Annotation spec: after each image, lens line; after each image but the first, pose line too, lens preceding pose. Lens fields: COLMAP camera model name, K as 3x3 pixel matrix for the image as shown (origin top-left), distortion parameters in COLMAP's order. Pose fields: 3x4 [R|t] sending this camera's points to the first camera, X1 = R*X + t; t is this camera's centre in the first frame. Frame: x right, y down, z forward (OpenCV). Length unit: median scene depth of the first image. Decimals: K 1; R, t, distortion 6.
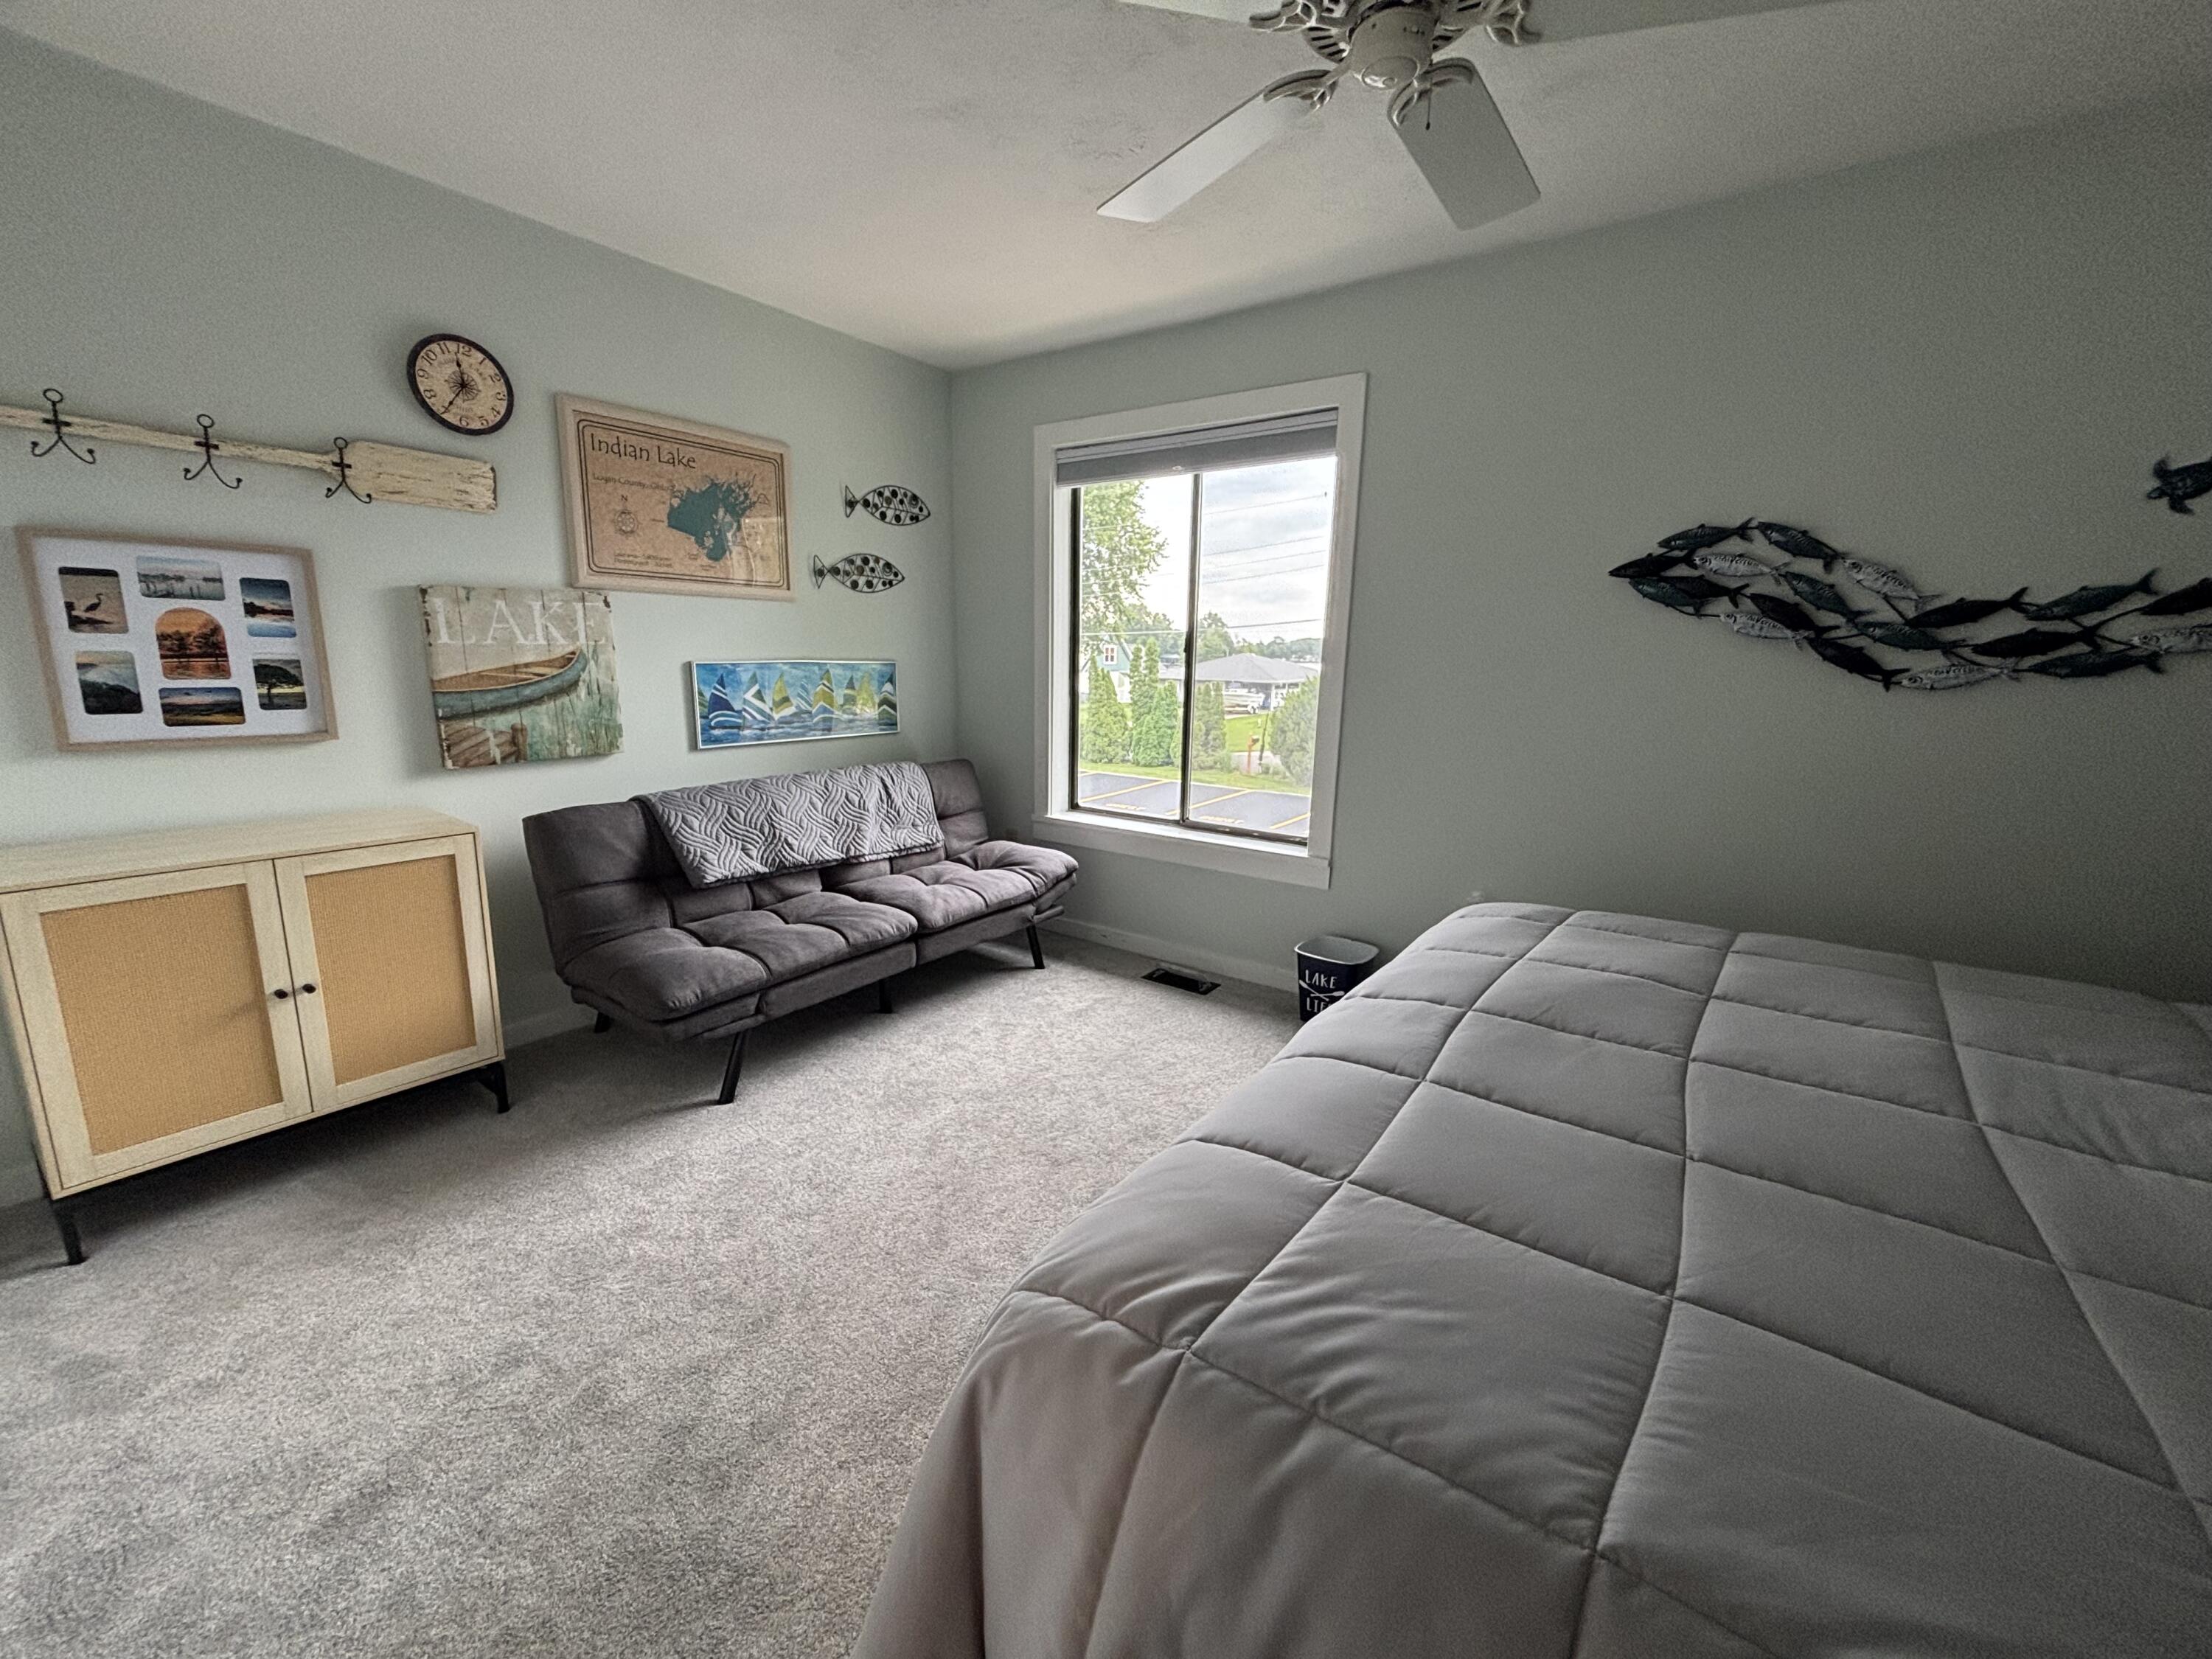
lens RADIAL K [[891.2, 0, 1111.2], [0, 891.2, 833.8], [0, 0, 1]] dist [0.000306, 0.000206]
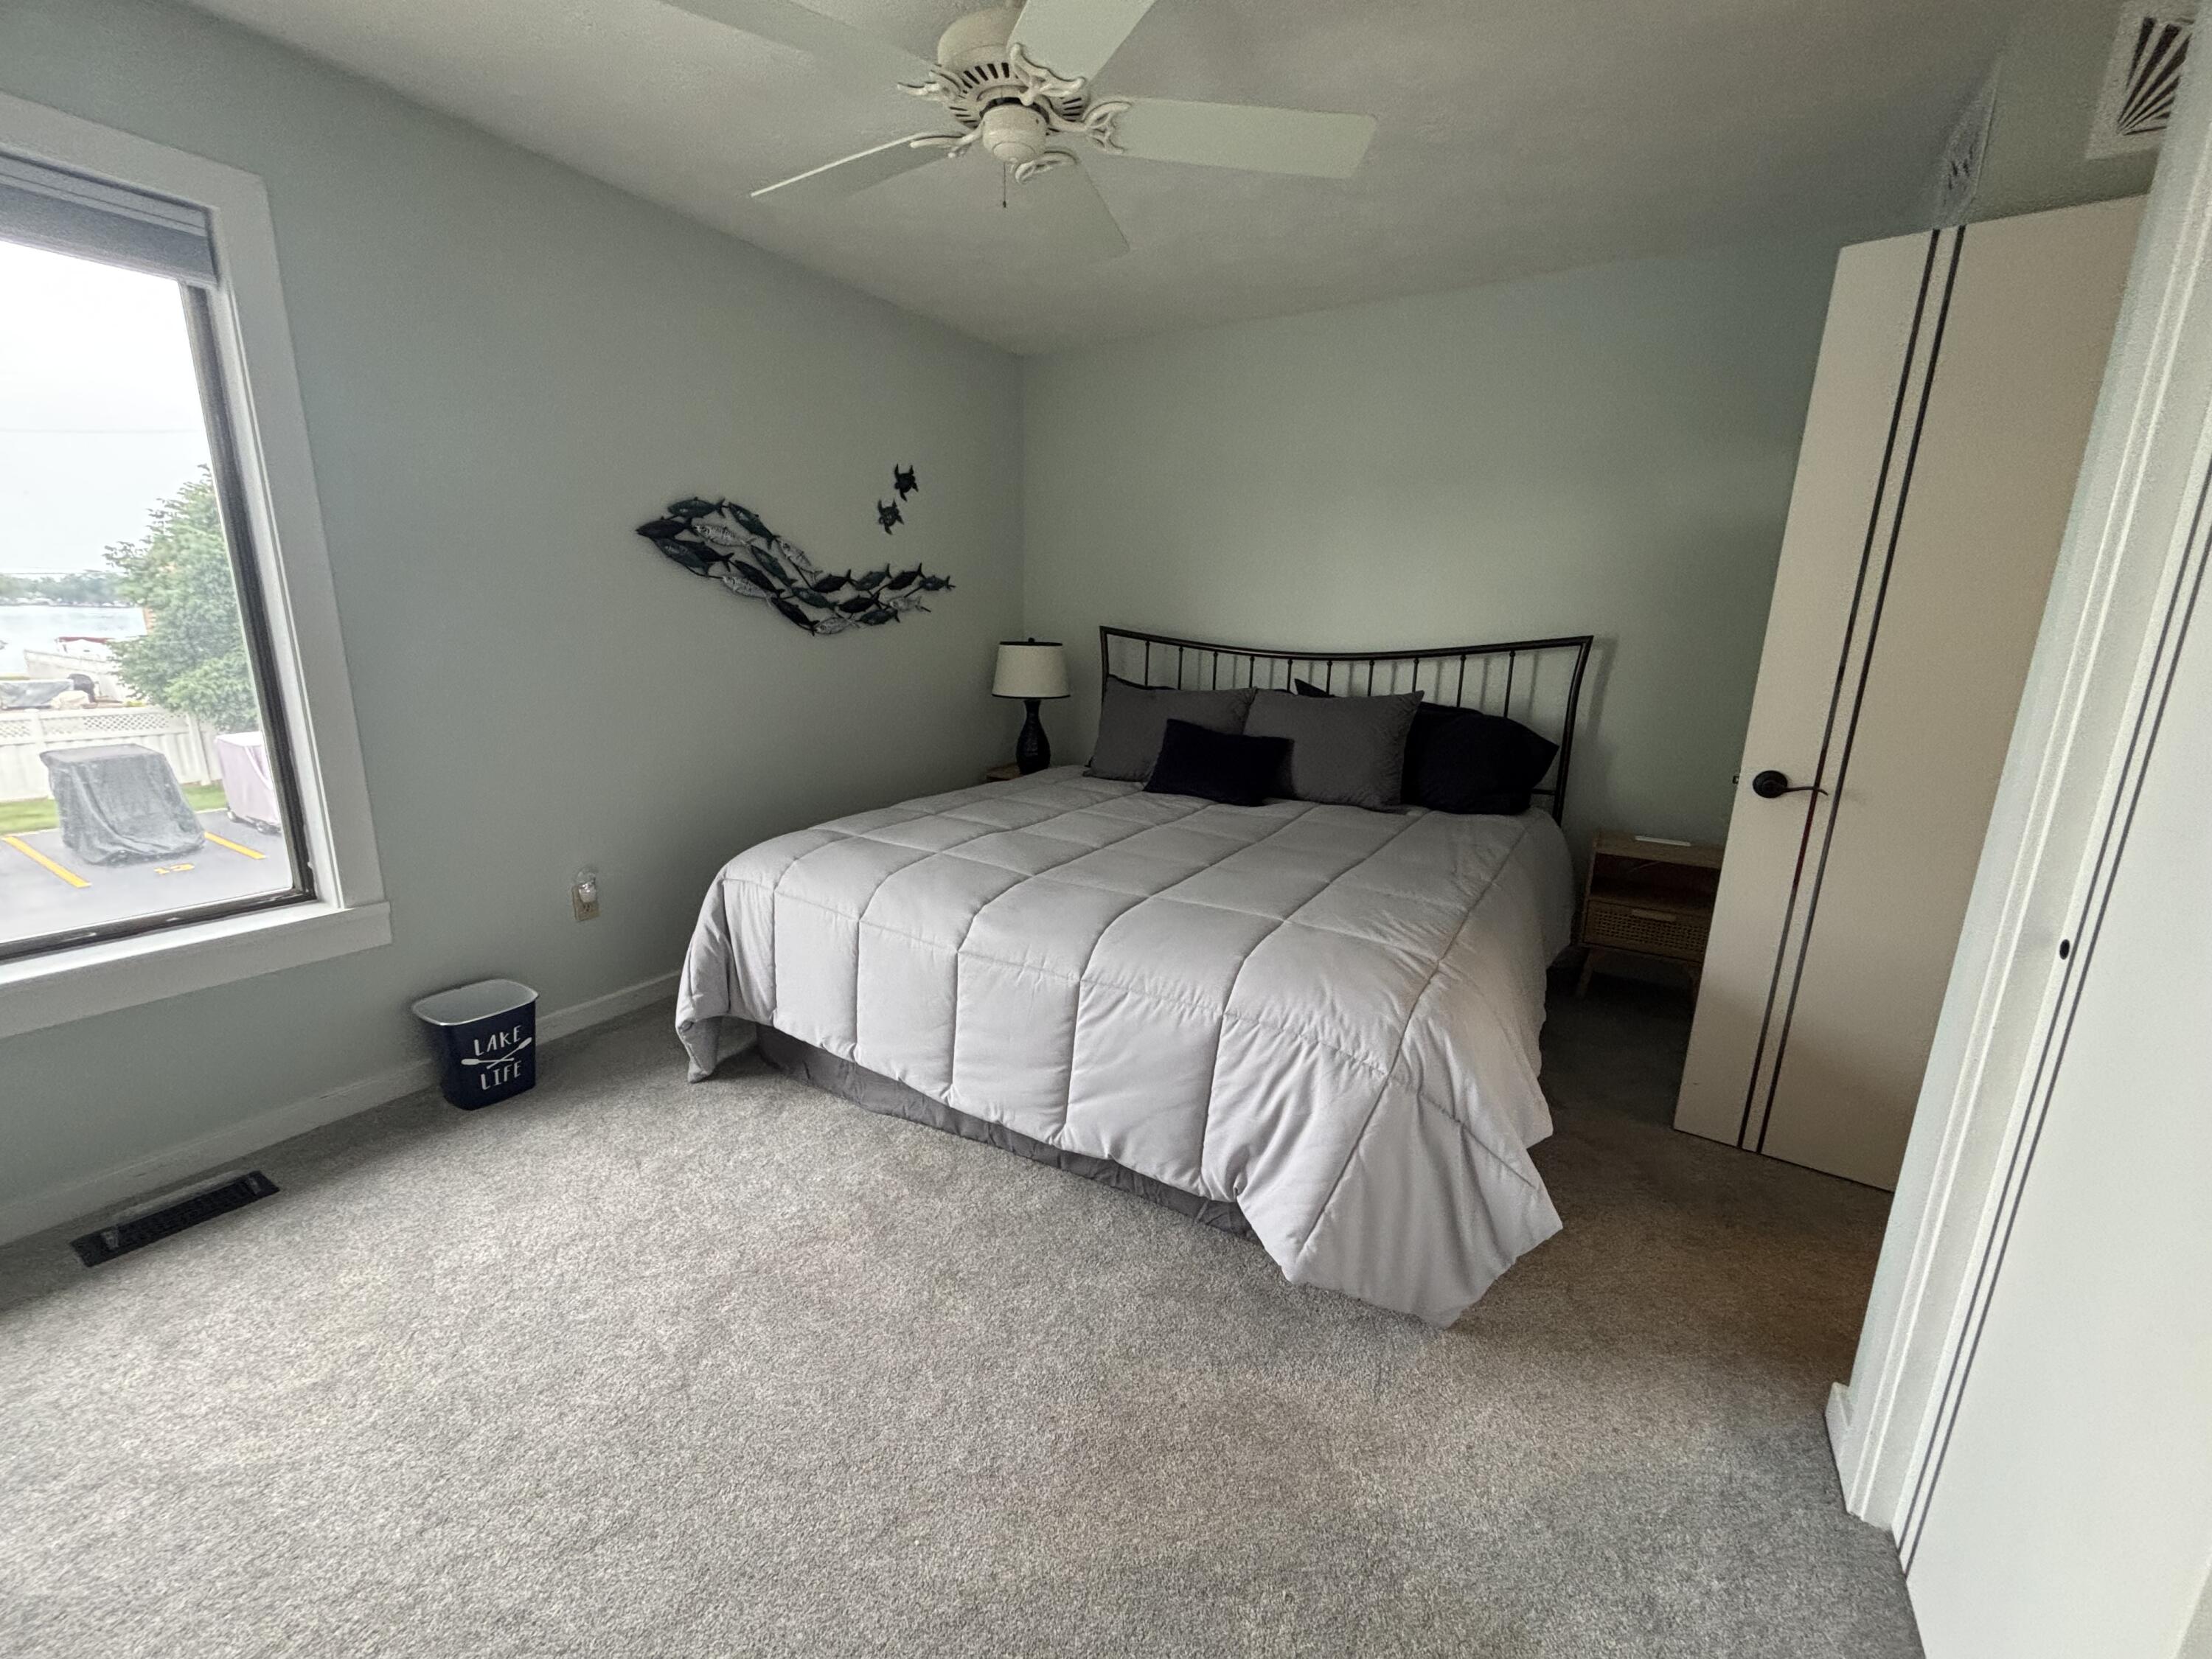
lens RADIAL K [[891.2, 0, 1111.3], [0, 891.2, 821.9], [0, 0, 1]] dist [0.000306, 0.000206]
pose [[-0.067340, -0.237027, 0.969167, -0.623877], [0.177618, 0.953007, 0.245416, -0.137410], [-0.981793, 0.188667, -0.022075, 0.594682]]
